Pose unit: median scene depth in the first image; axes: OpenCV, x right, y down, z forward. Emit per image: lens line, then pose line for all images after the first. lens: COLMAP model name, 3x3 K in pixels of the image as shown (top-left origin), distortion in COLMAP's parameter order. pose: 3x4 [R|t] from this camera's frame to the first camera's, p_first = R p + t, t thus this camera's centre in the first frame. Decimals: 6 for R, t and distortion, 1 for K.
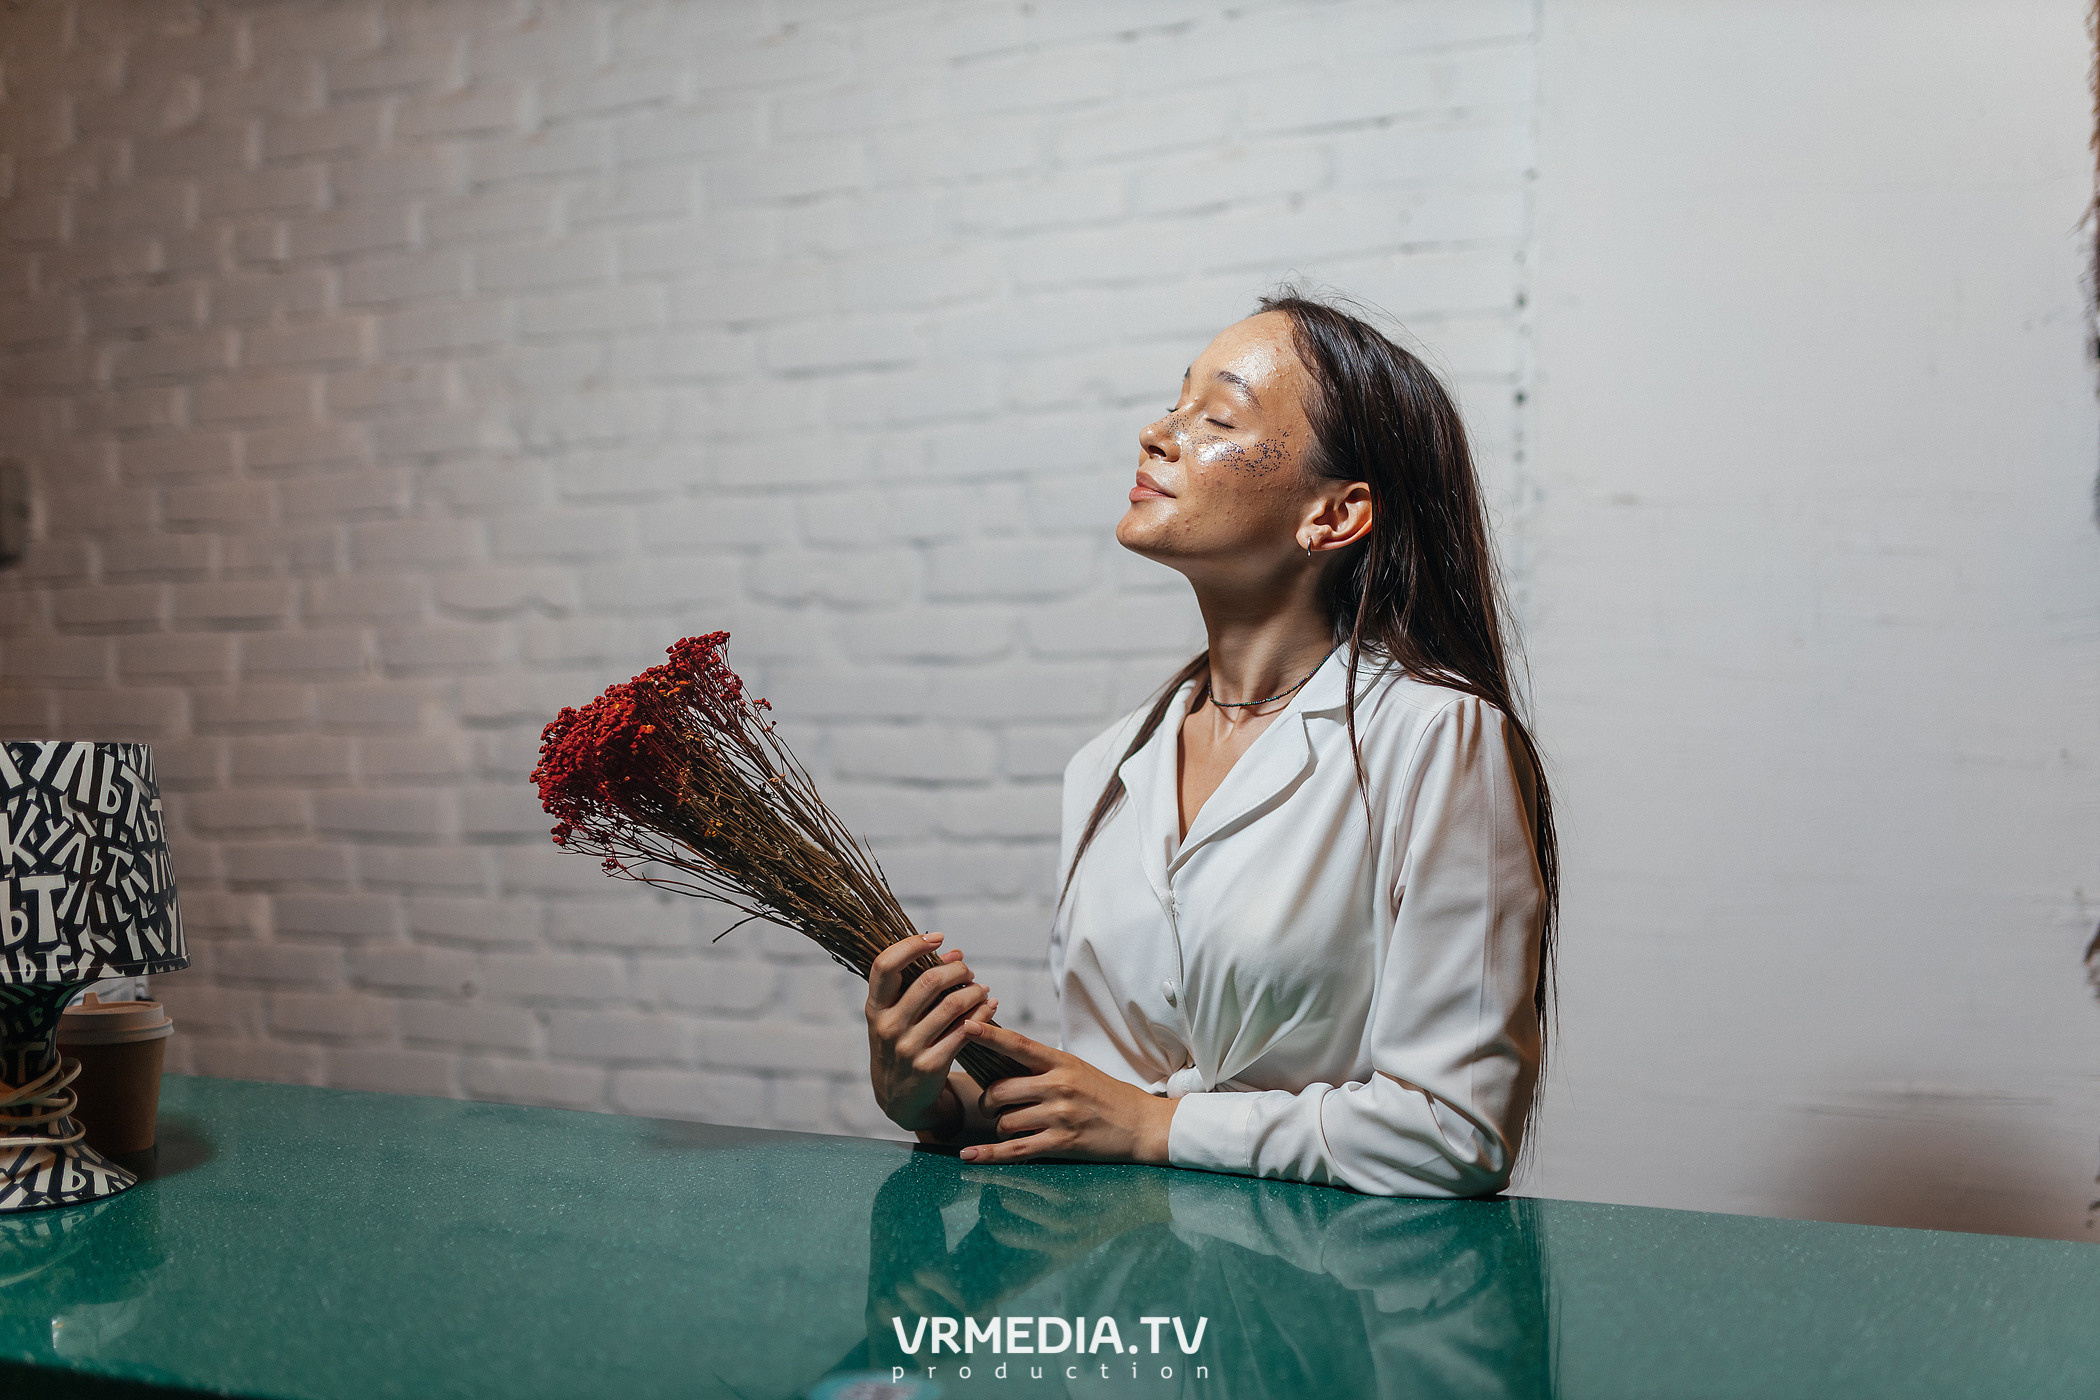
lens RADIAL K [[2209.6, 0, 1050.0], [0, 2209.6, 700.0], [0, 0, 1]] dist [-0.014480, 0.109446]
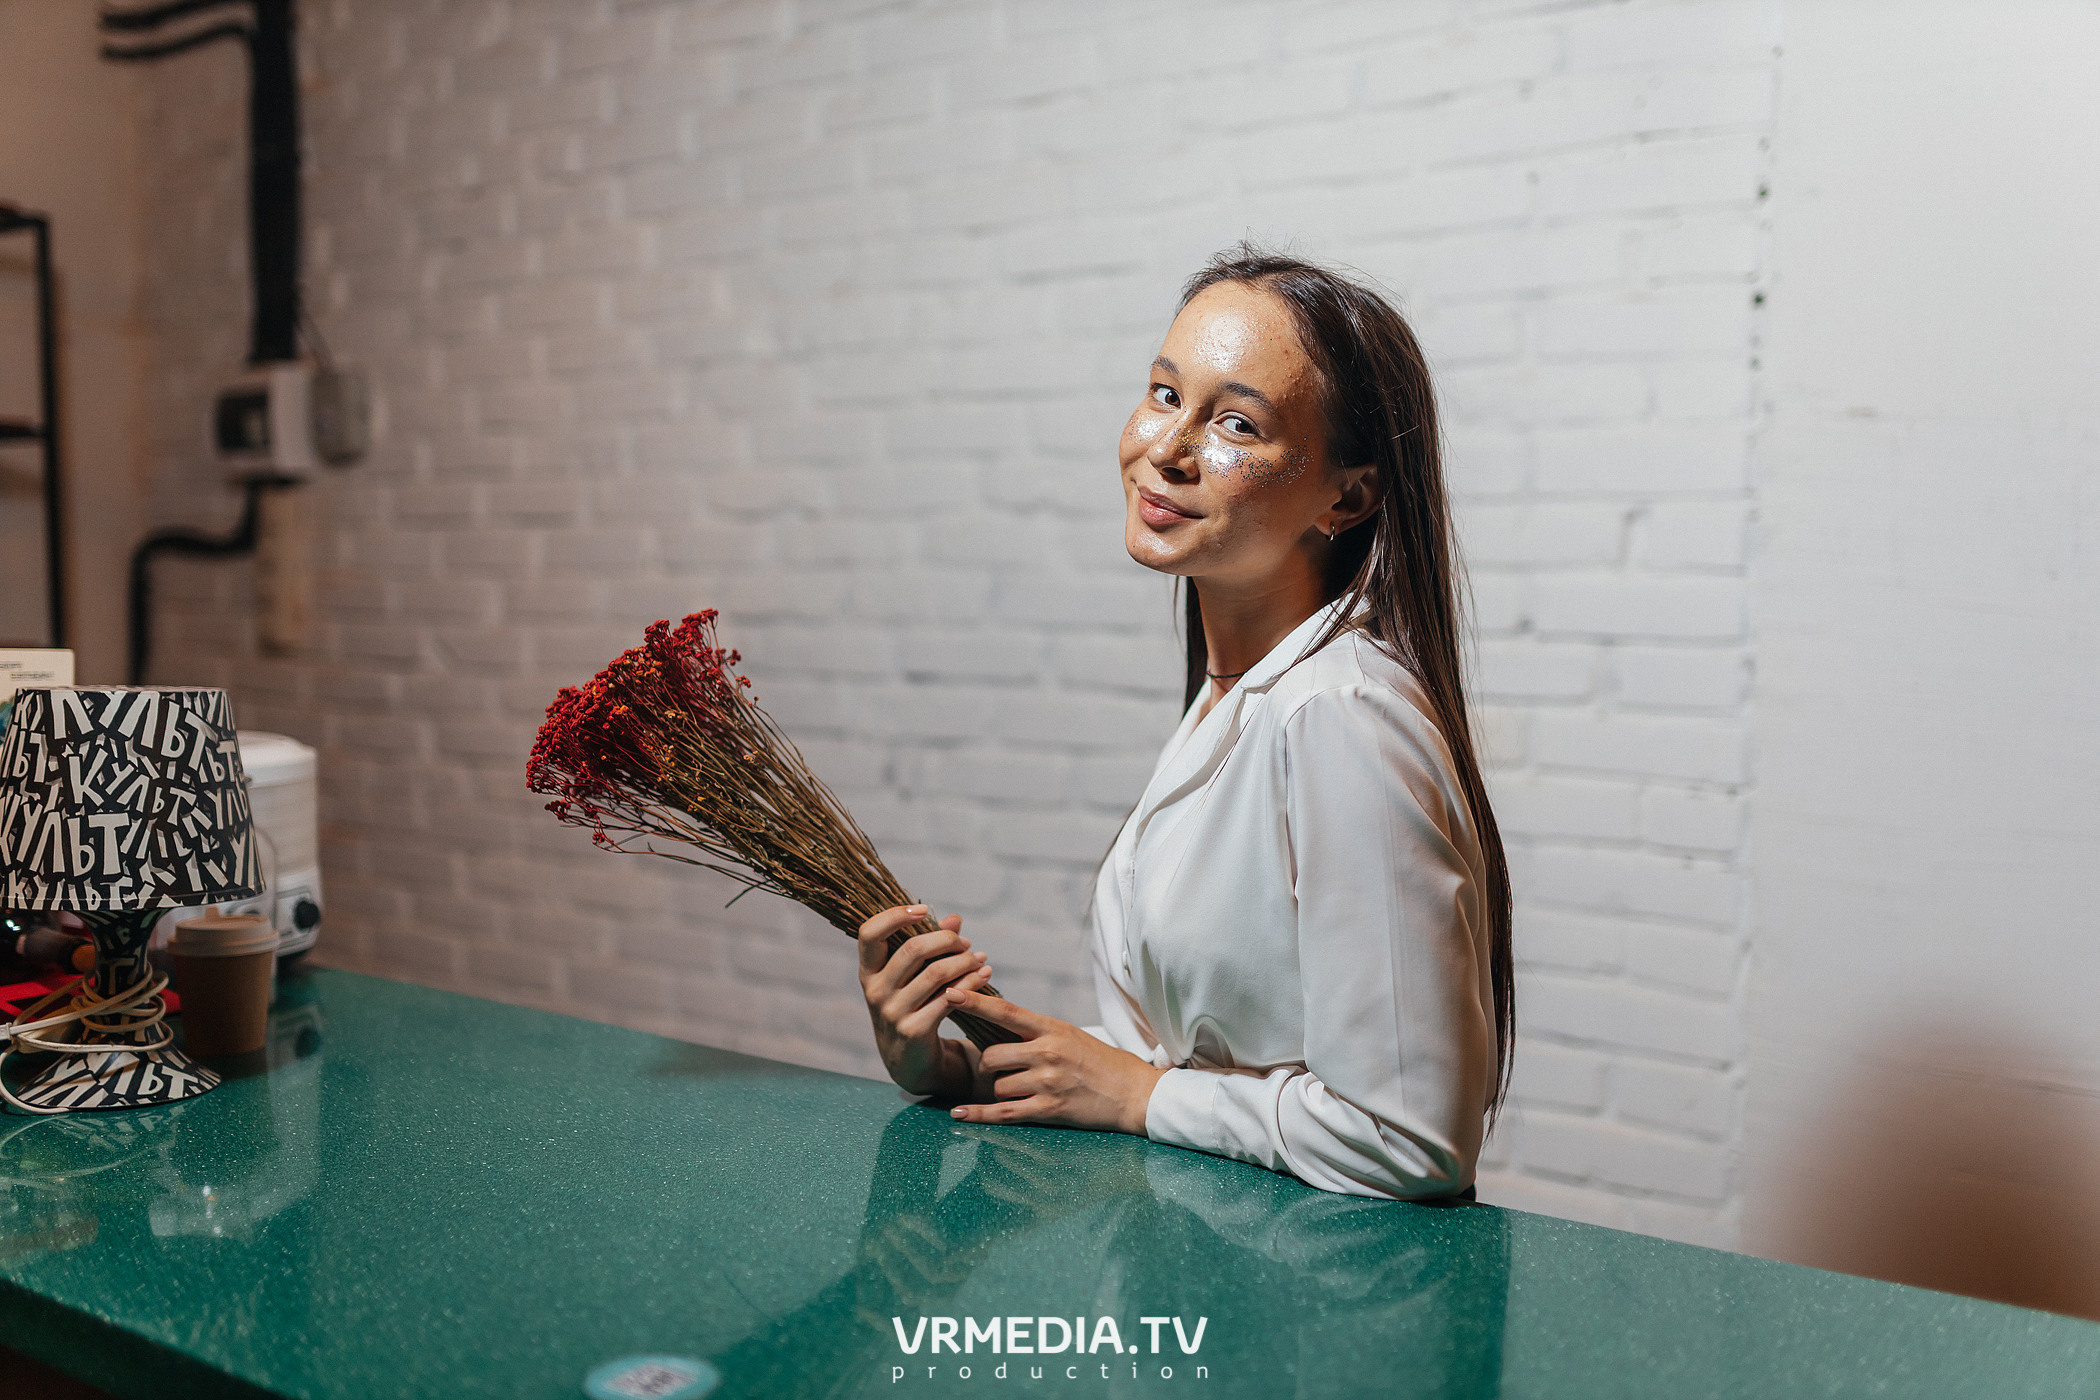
lens RADIAL K [[2209.6, 0, 1050.0], [0, 2209.6, 700.0], [0, 0, 1]] dist [-0.014480, 0.109446]
pose [[0.971638, 0.027579, -0.234859, 0.248169], [-0.009934, 0.997059, 0.075985, -0.063110], [0.236264, -0.071497, 0.969055, 0.043578]]
